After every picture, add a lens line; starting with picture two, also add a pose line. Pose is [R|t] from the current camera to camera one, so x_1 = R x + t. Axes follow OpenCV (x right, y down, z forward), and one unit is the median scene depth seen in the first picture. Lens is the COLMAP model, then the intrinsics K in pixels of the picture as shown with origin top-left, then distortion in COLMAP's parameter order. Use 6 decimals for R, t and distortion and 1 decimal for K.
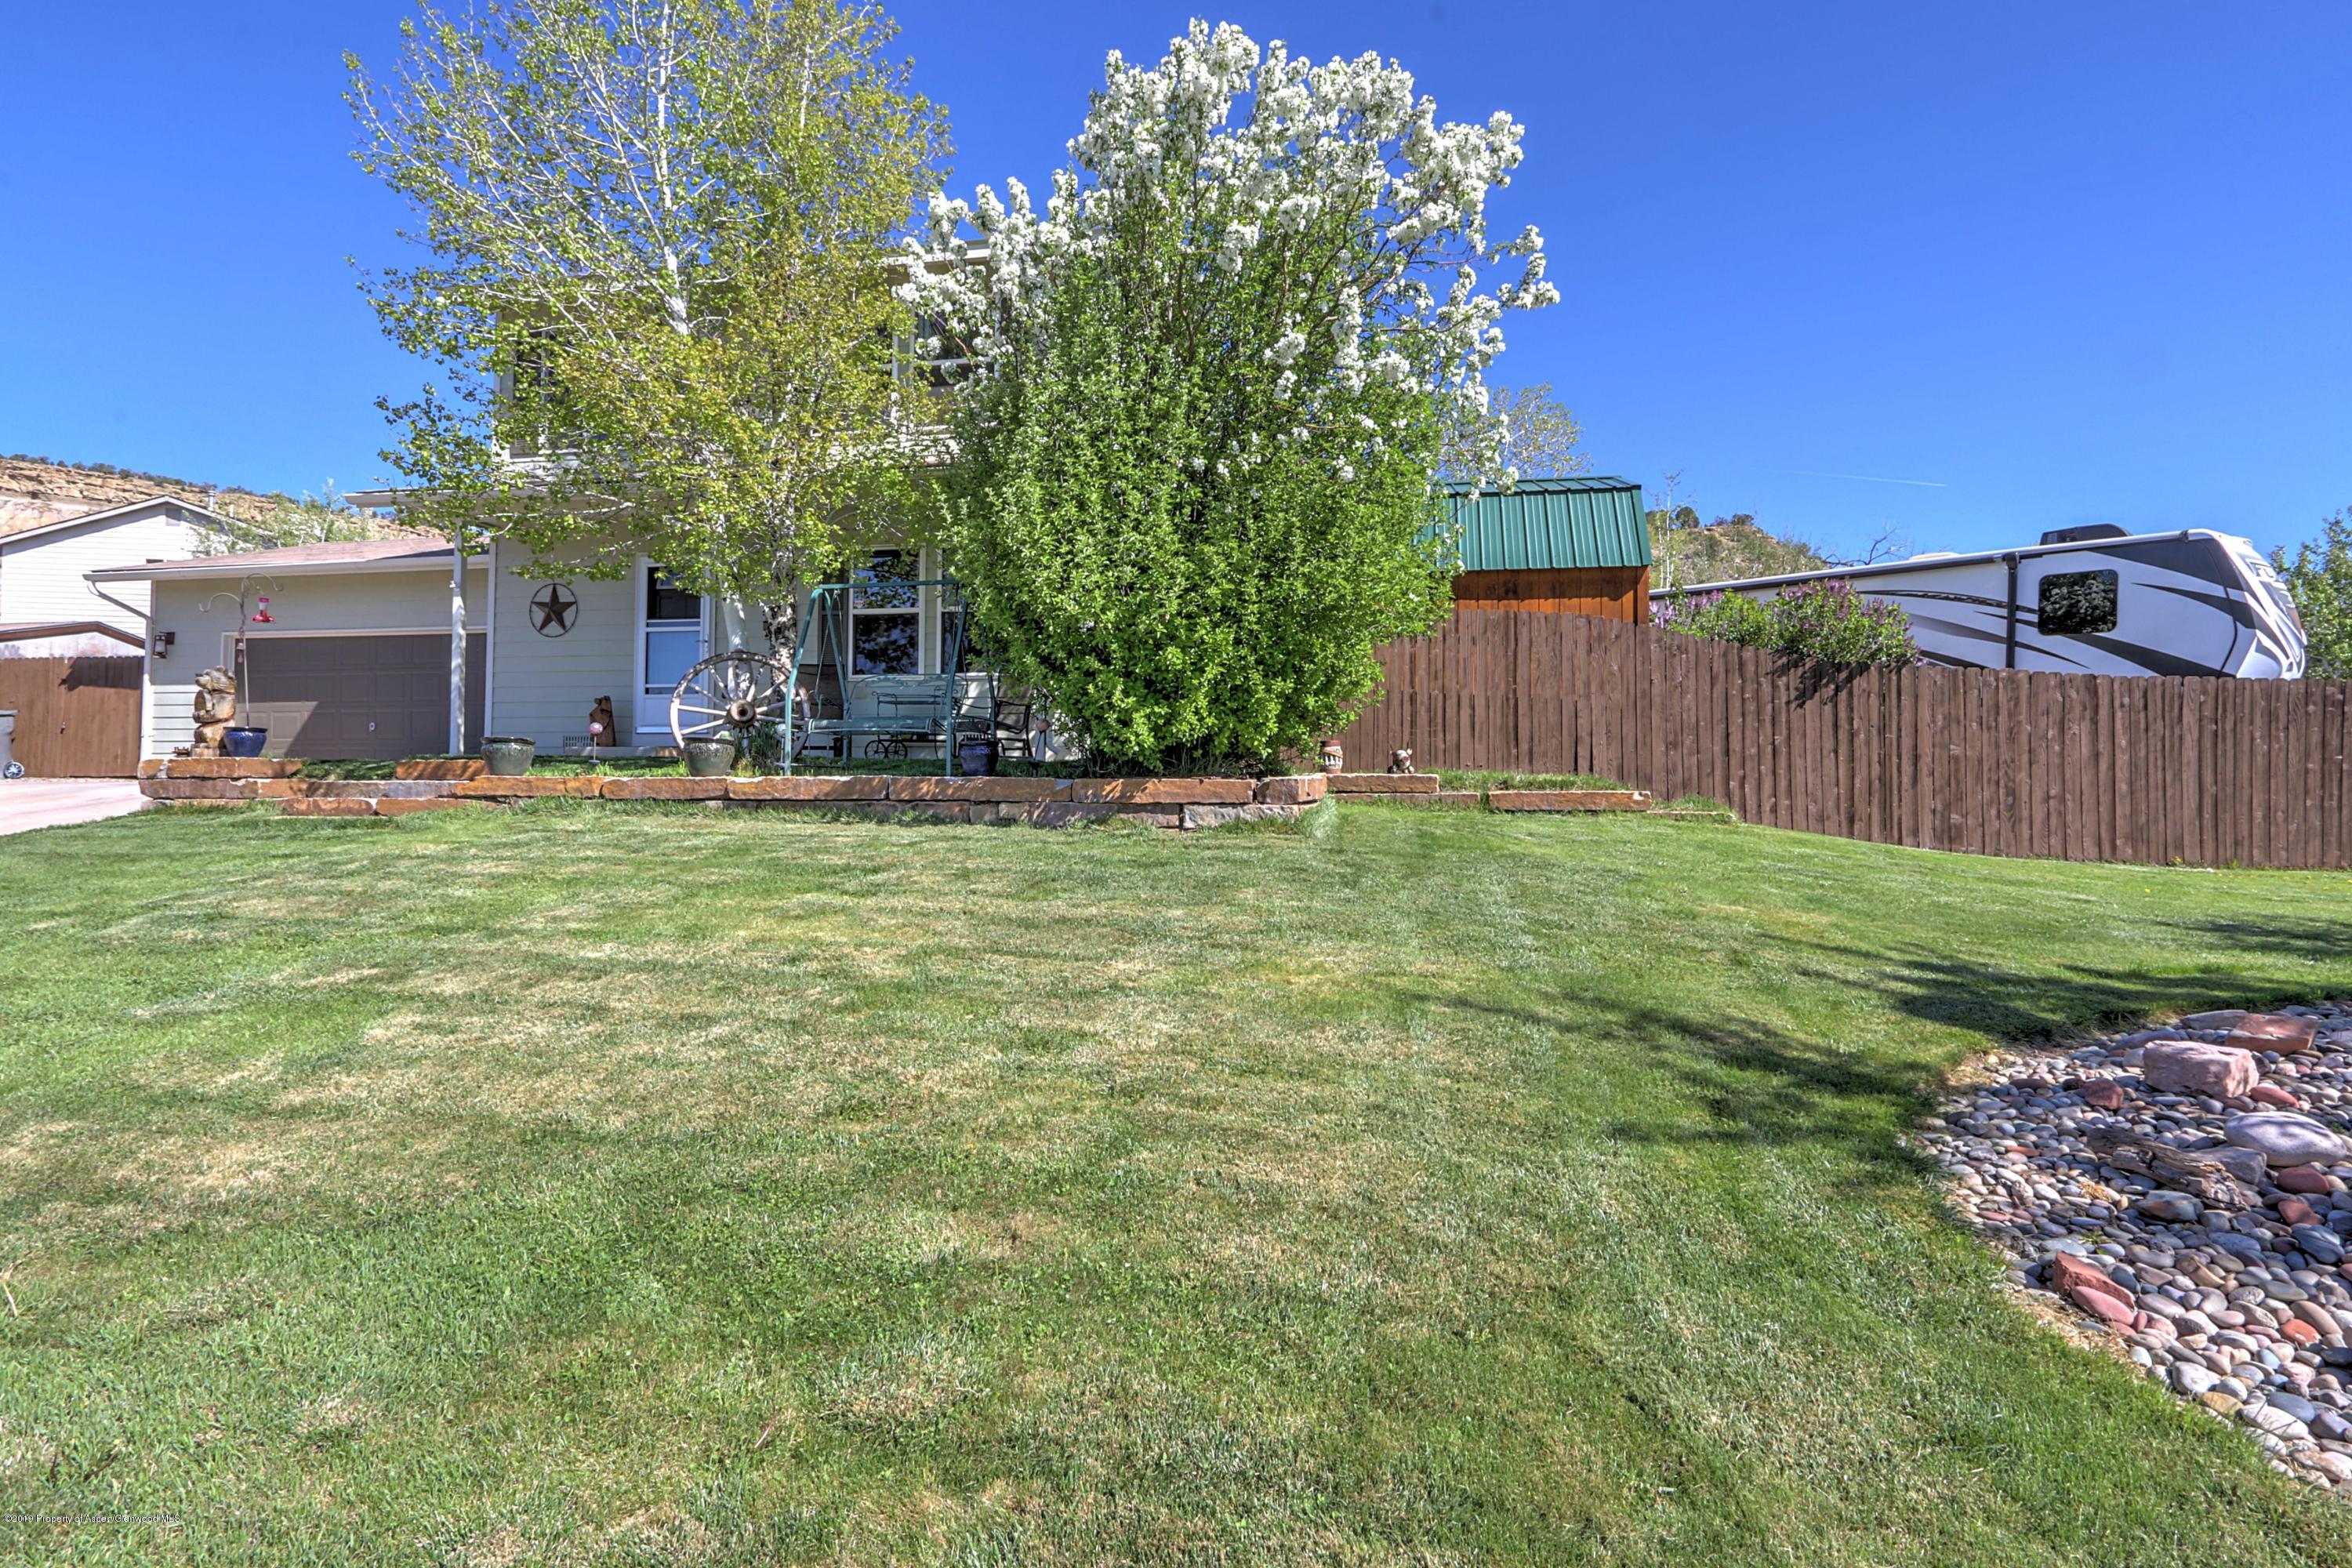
lens RADIAL K [[1101.1, 0, 1176.0], [0, 1101.1, 784.0], [0, 0, 1]] dist [0.000244, 0.000286]
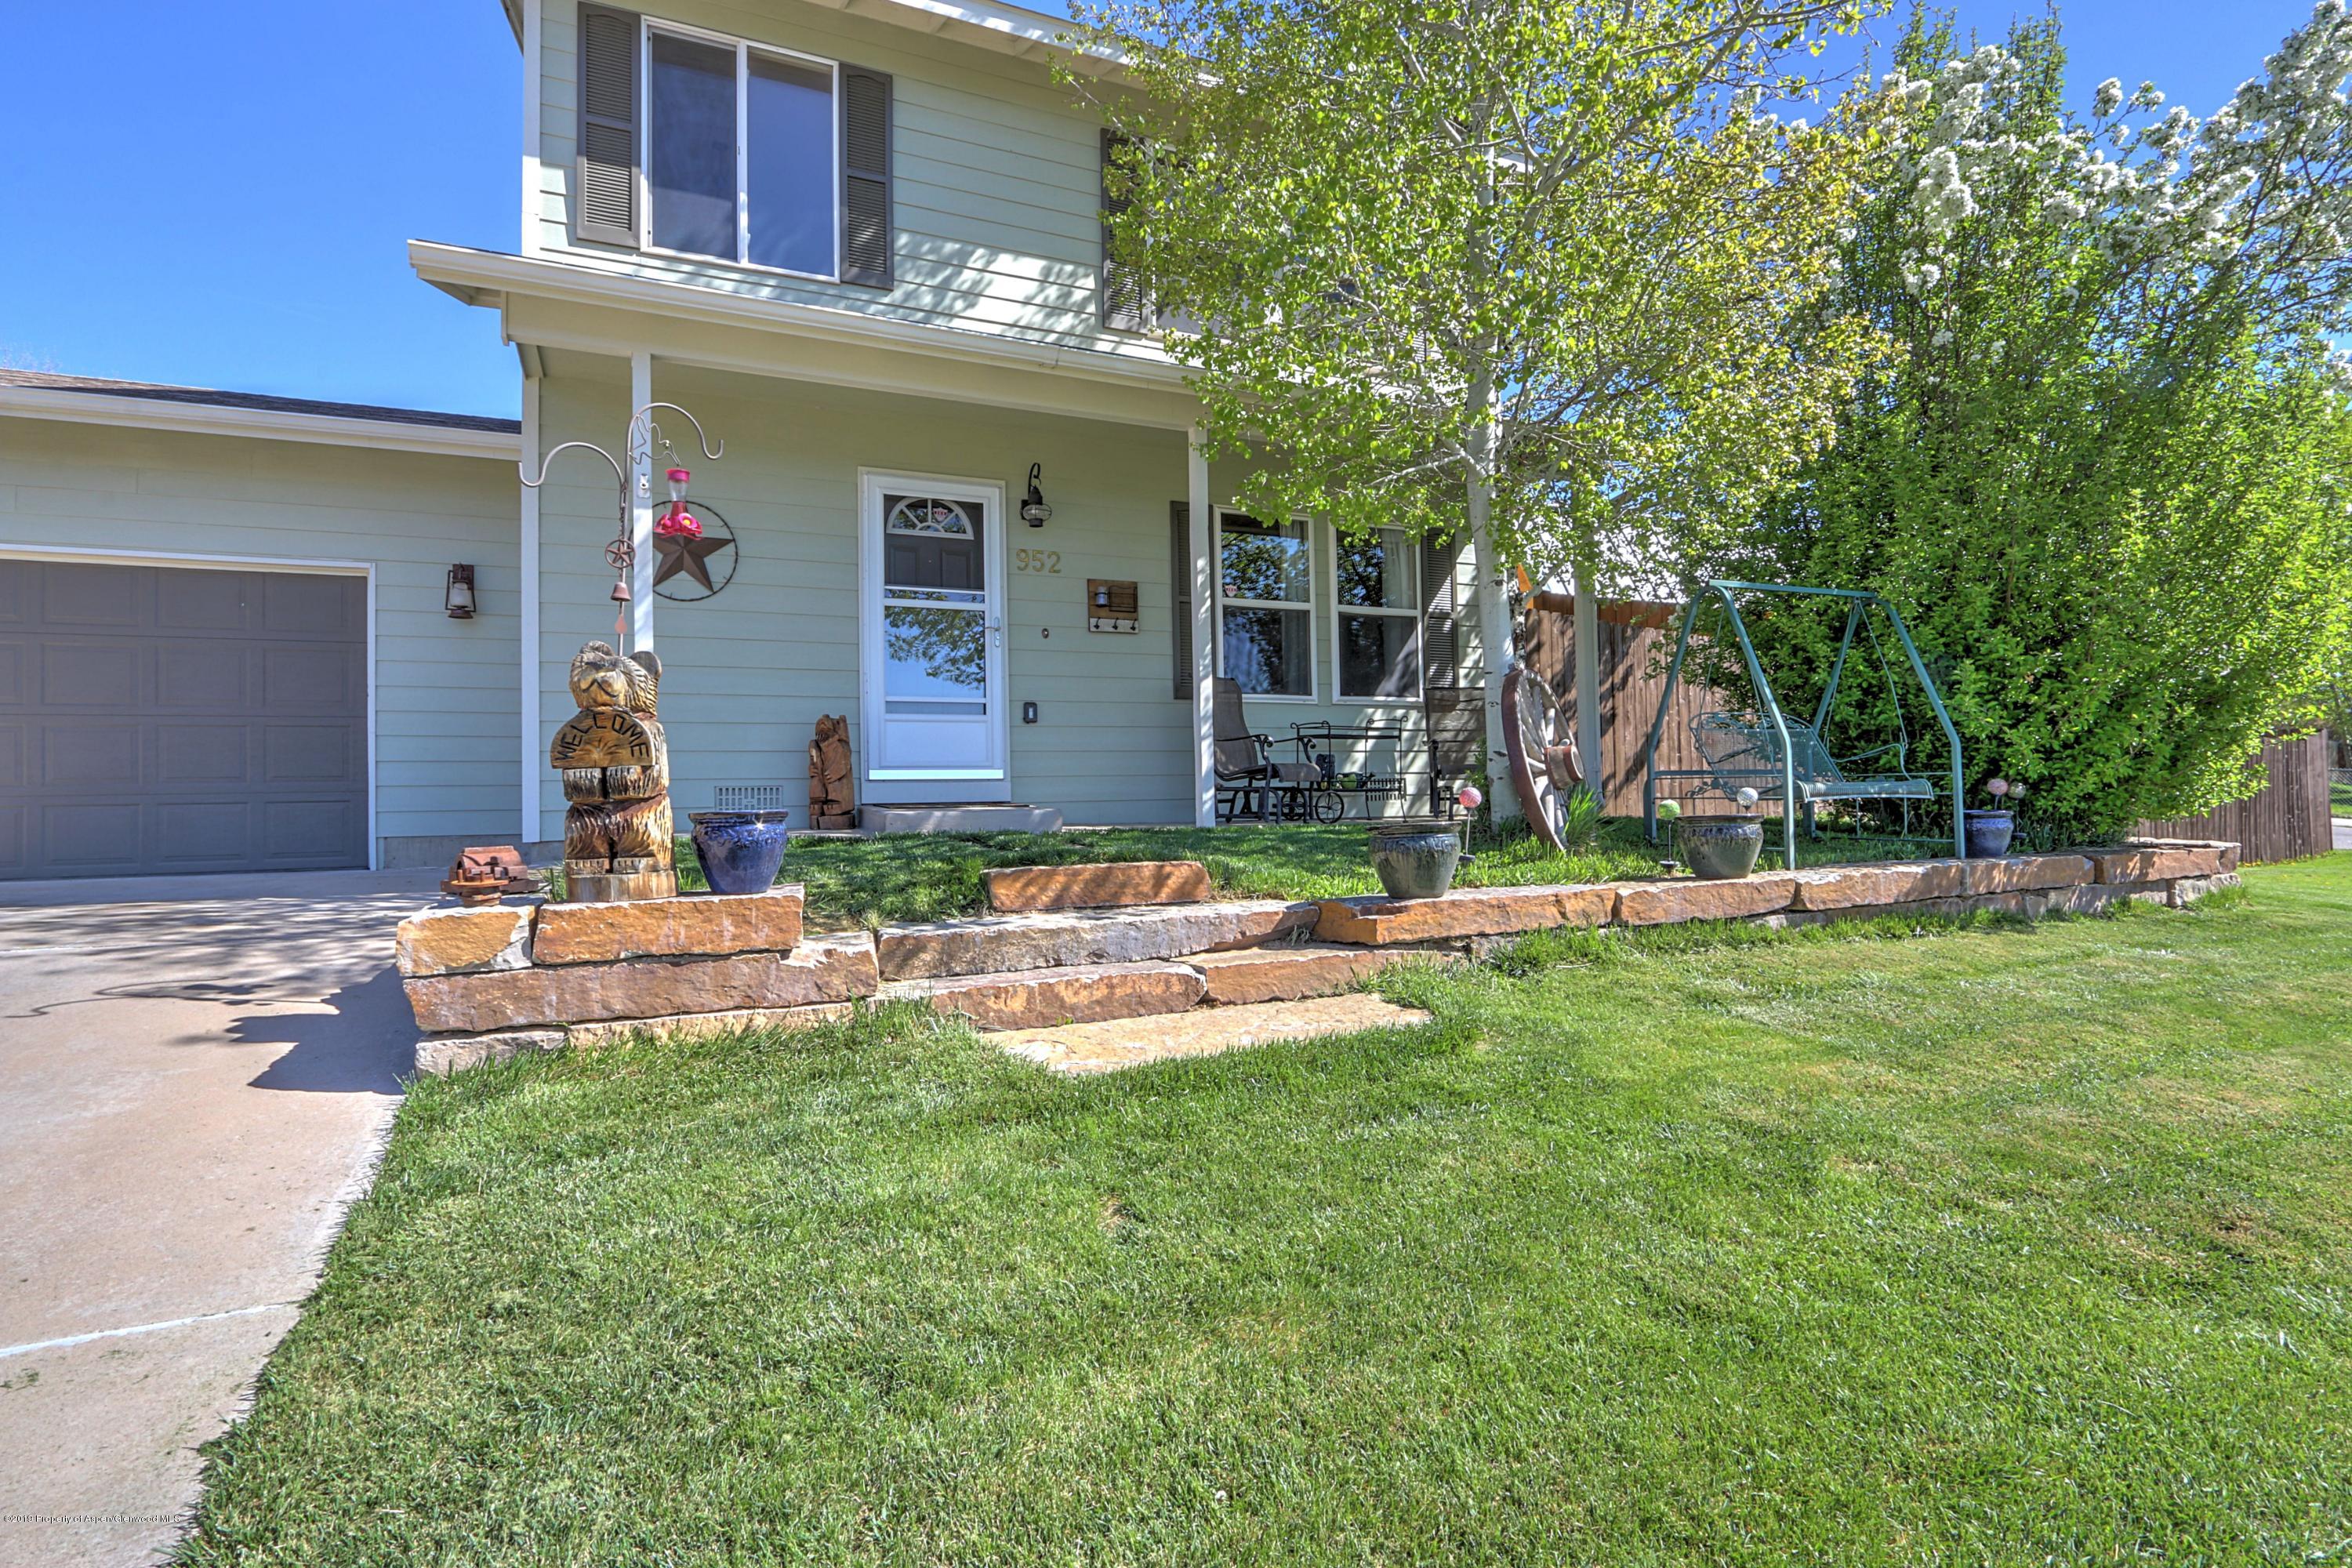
lens RADIAL K [[1101.1, 0, 1176.0], [0, 1101.1, 784.0], [0, 0, 1]] dist [0.000244, 0.000286]
pose [[0.823375, -0.015858, 0.567276, -0.722622], [0.016760, 0.999853, 0.003625, -0.046557], [-0.567250, 0.006523, 0.823520, 0.461062]]
